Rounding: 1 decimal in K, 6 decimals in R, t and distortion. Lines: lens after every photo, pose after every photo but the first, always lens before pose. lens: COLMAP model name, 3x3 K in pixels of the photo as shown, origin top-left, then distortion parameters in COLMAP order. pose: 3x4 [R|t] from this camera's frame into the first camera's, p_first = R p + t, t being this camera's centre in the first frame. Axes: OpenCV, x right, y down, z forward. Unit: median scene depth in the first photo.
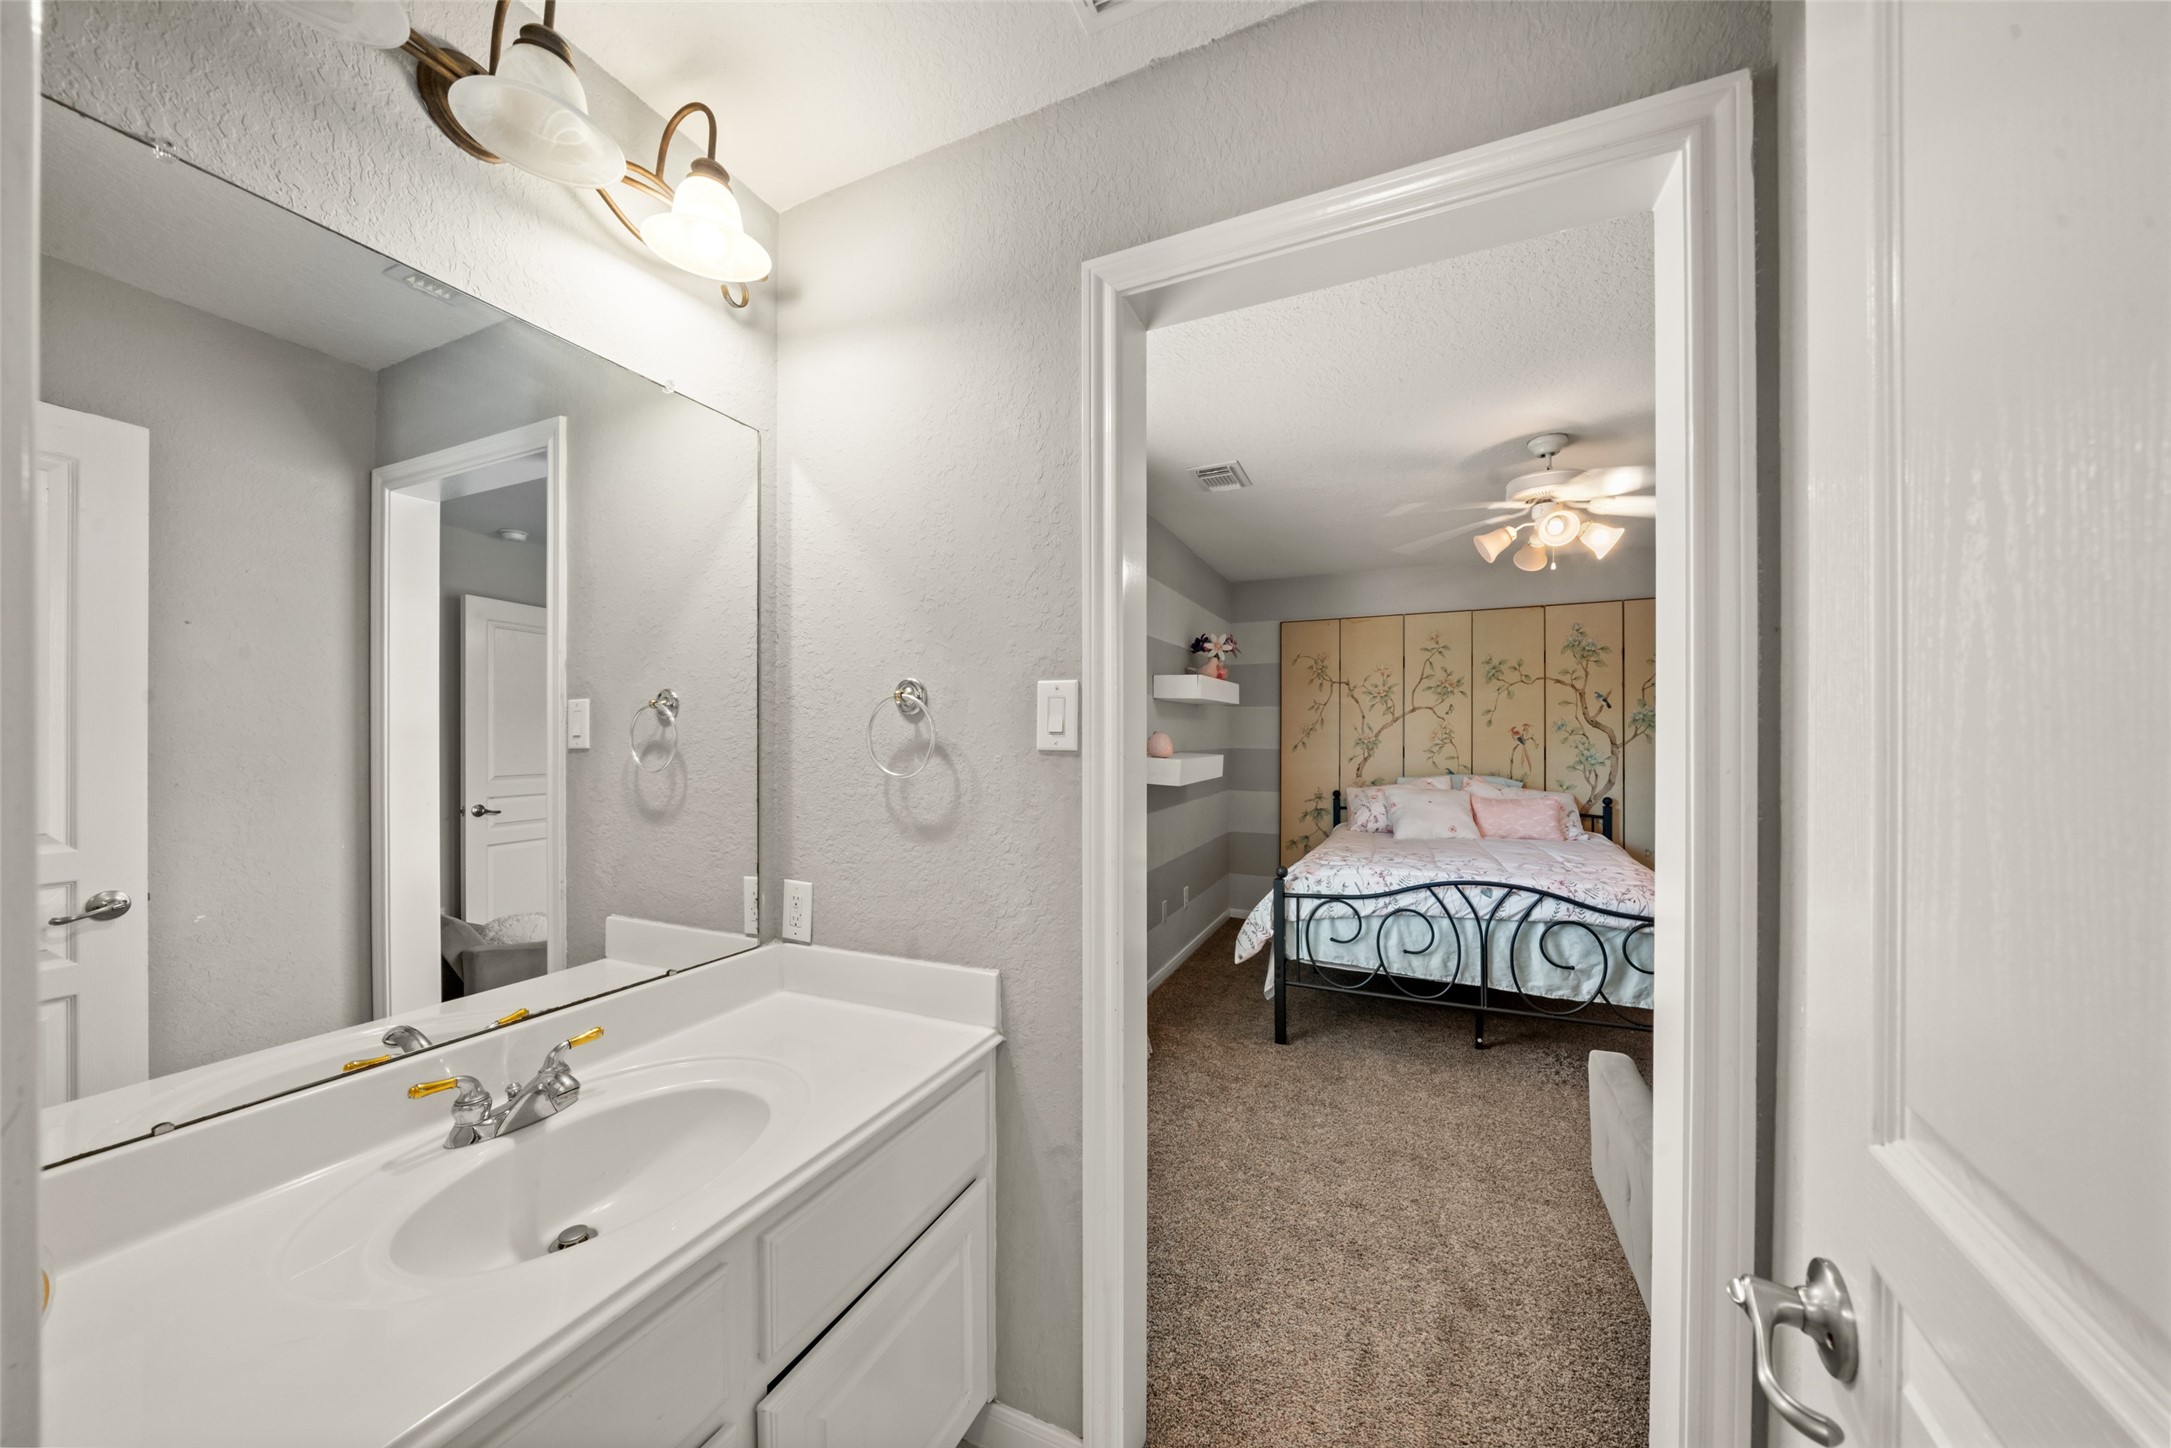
lens RADIAL K [[756.4, 0, 1075.8], [0, 756.4, 738.2], [0, 0, 1]] dist [-0.008350, -0.000243]
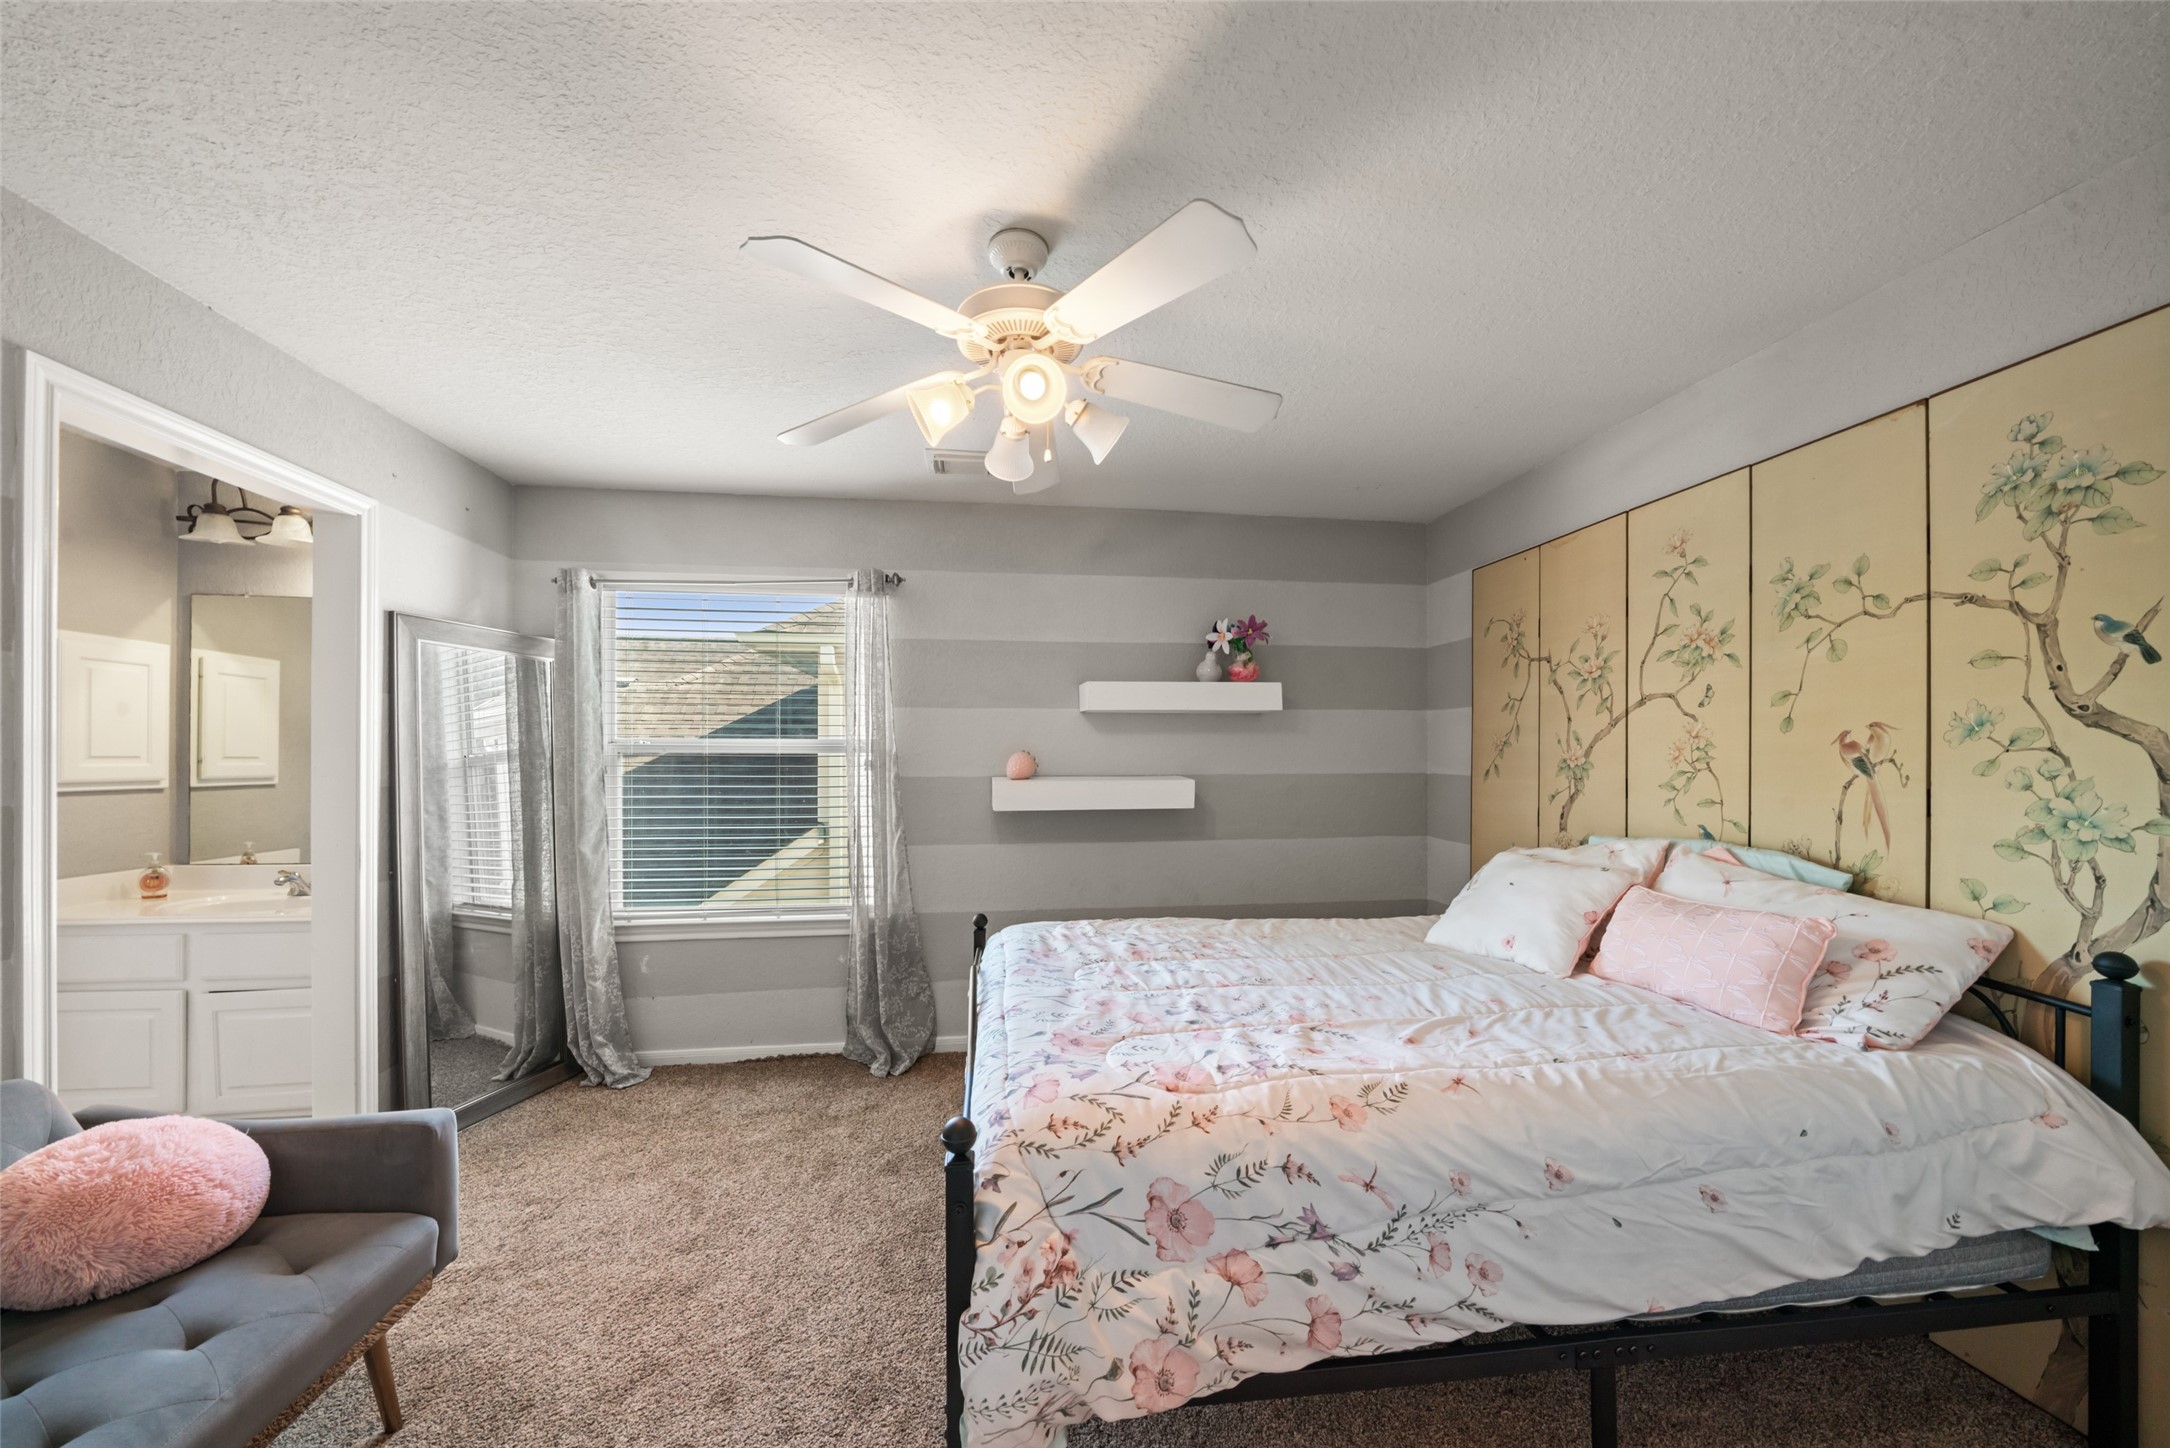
lens RADIAL K [[756.0, 0, 1088.4], [0, 756.0, 757.1], [0, 0, 1]] dist [-0.008350, -0.000243]
pose [[0.531137, 0.000651, -0.847286, 1.045755], [0.001671, 0.999997, 0.001816, -0.004564], [0.847285, -0.002380, 0.531134, 0.683241]]
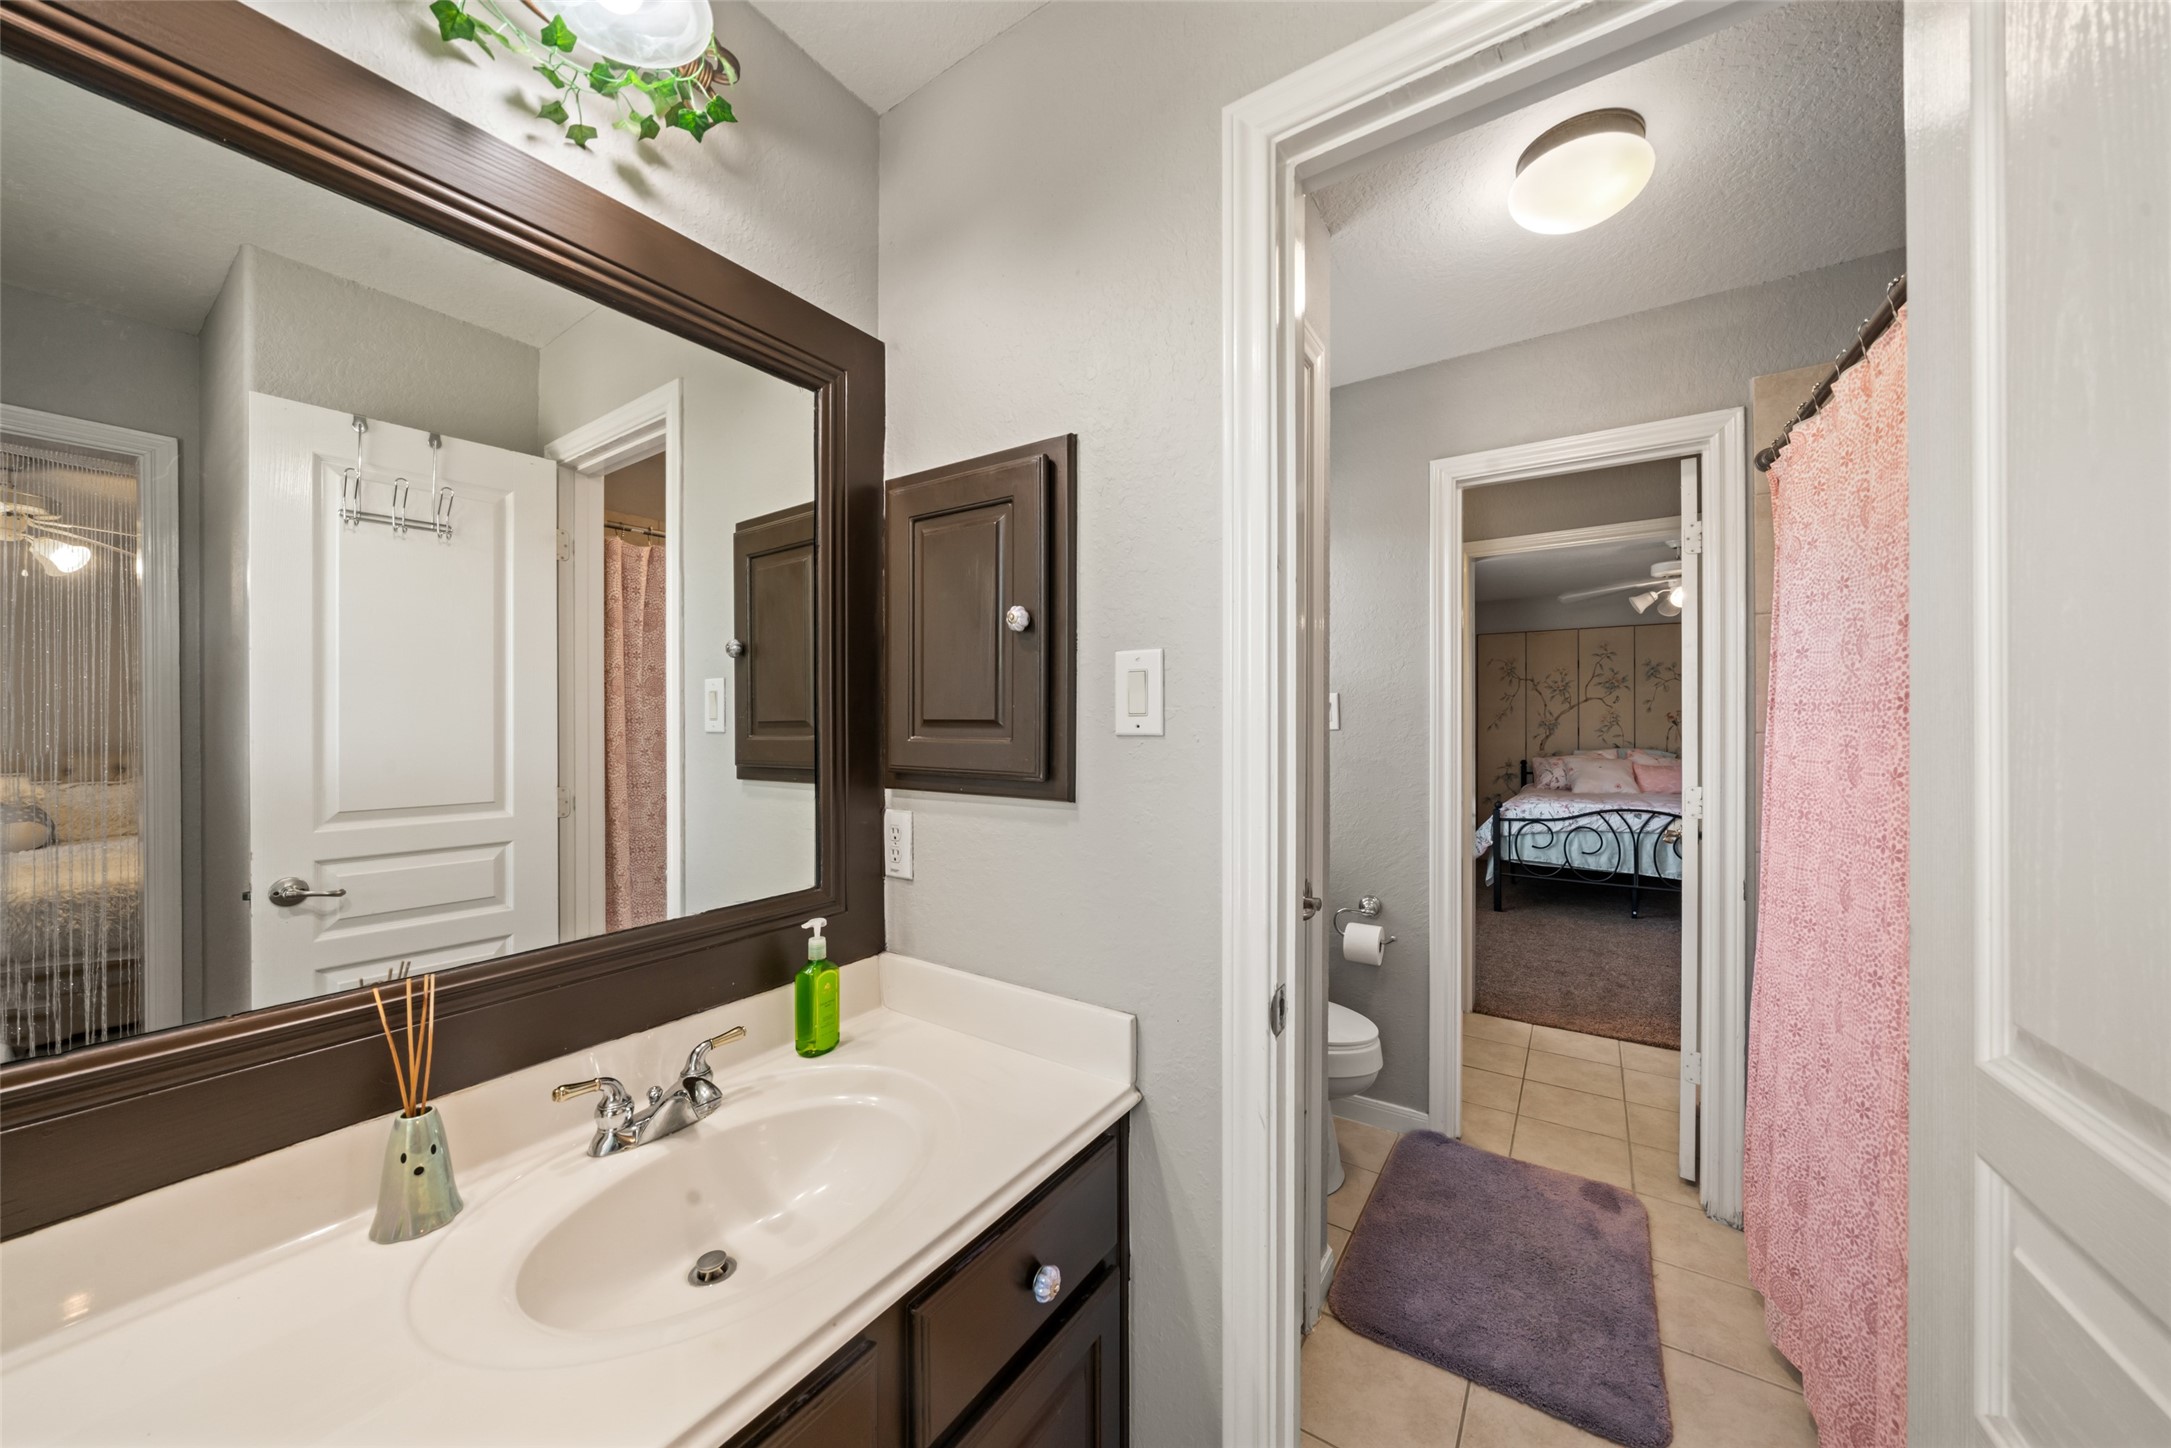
lens RADIAL K [[756.4, 0, 1077.2], [0, 756.4, 718.4], [0, 0, 1]] dist [-0.008350, -0.000243]
pose [[0.985649, -0.000525, -0.168807, -0.337616], [0.000168, 0.999998, -0.002132, -0.003301], [0.168808, 0.002073, 0.985647, -0.728025]]
